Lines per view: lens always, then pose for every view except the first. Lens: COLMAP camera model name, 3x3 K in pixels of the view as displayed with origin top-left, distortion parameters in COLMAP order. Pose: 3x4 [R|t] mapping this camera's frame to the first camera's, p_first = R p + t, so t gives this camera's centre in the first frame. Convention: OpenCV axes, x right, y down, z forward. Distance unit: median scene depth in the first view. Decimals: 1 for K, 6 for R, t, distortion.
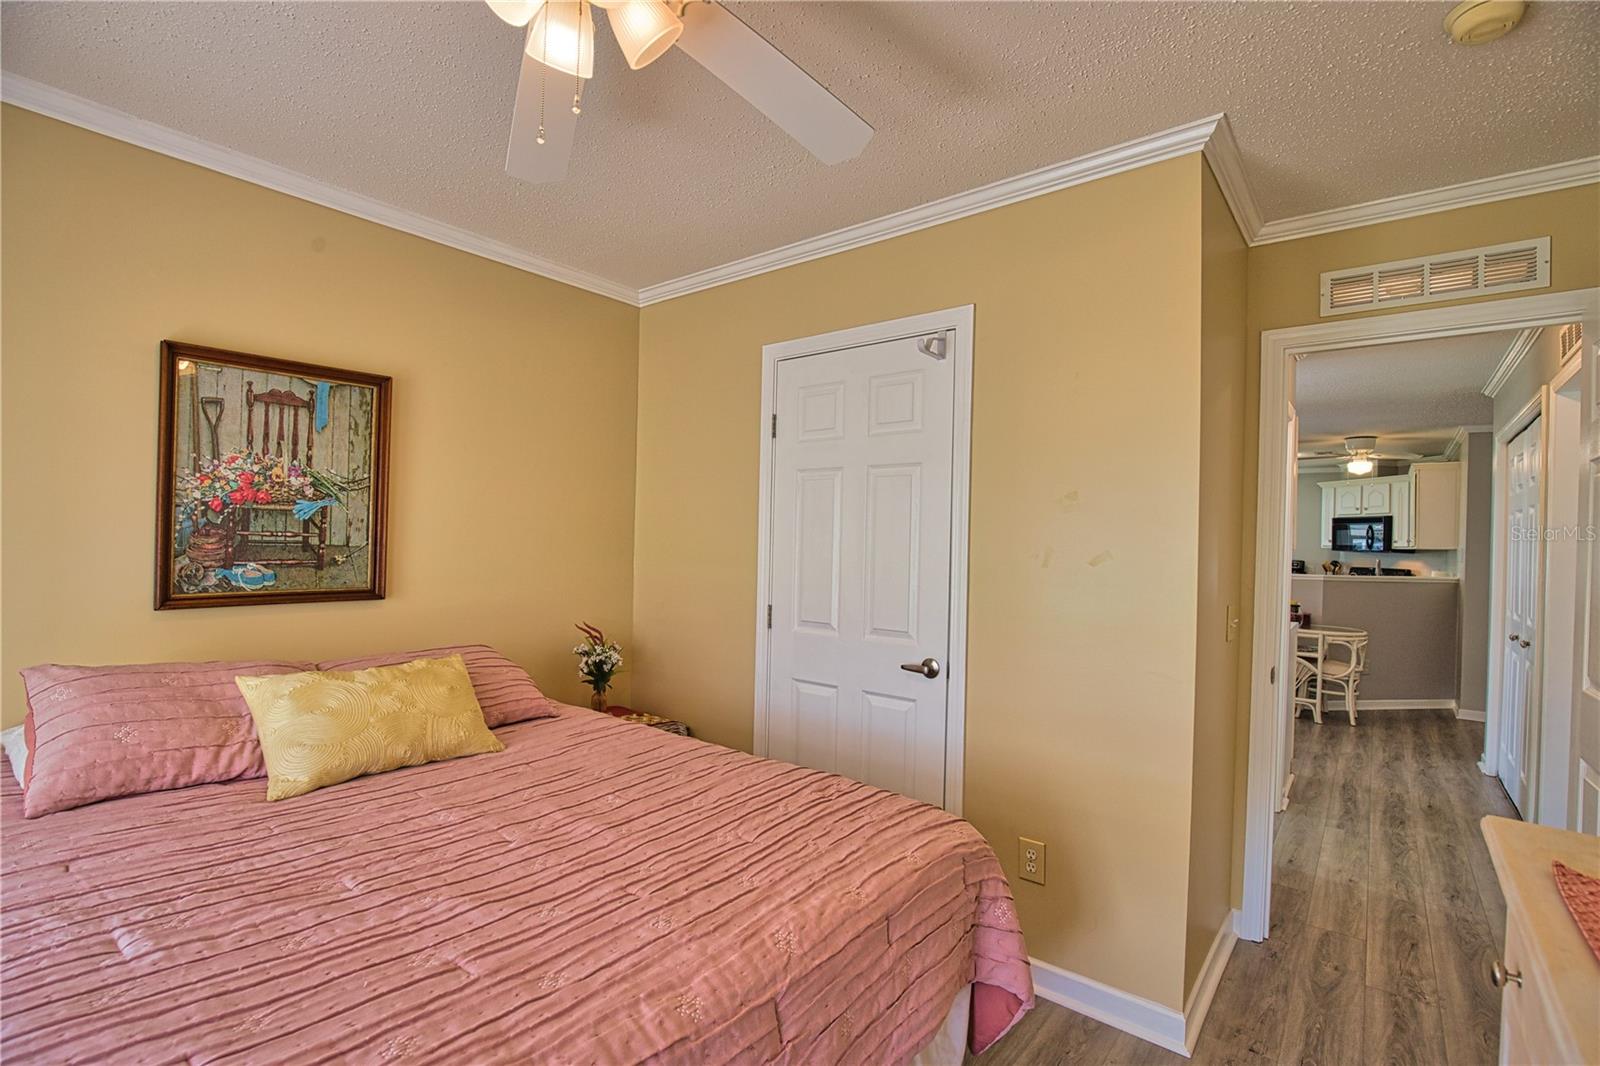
lens RADIAL K [[733.4, 0, 810.1], [0, 733.4, 538.9], [0, 0, 1]] dist [-0.031063, 0.000052]
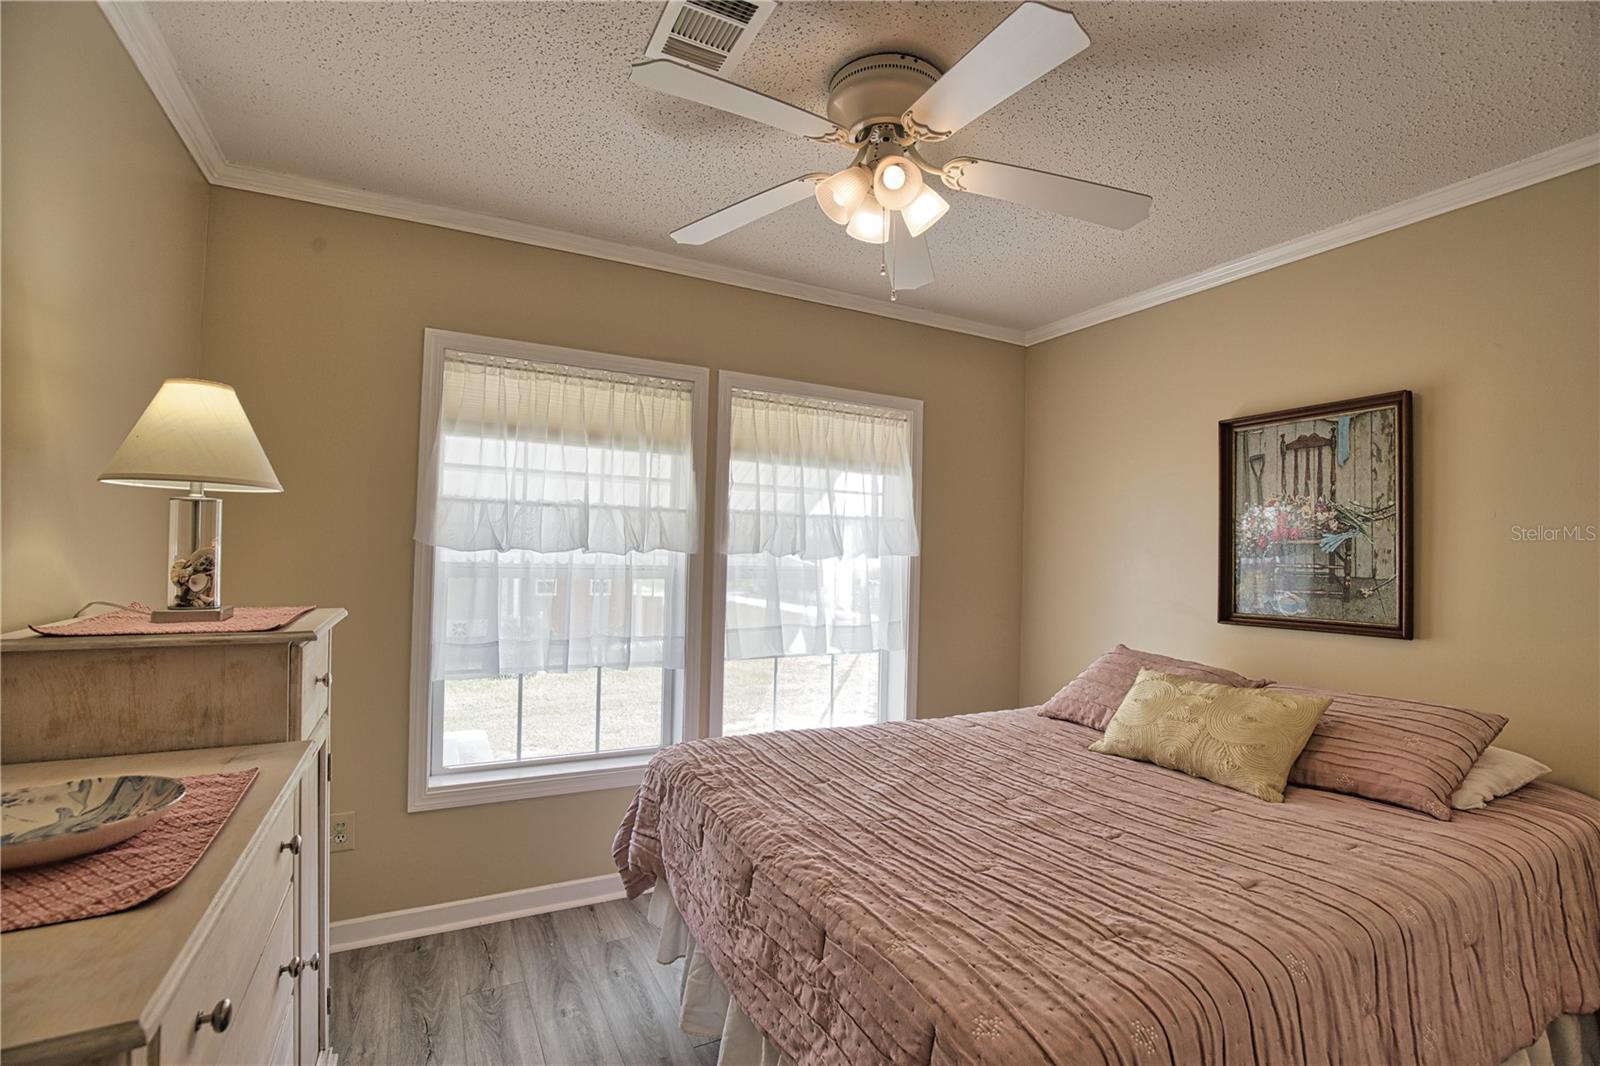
lens RADIAL K [[733.4, 0, 810.1], [0, 733.4, 538.9], [0, 0, 1]] dist [-0.031063, 0.000052]
pose [[-0.398873, -0.050829, -0.915596, 0.569989], [-0.025445, 0.998692, -0.044358, 0.019788], [0.916653, 0.005604, -0.399645, 0.752530]]
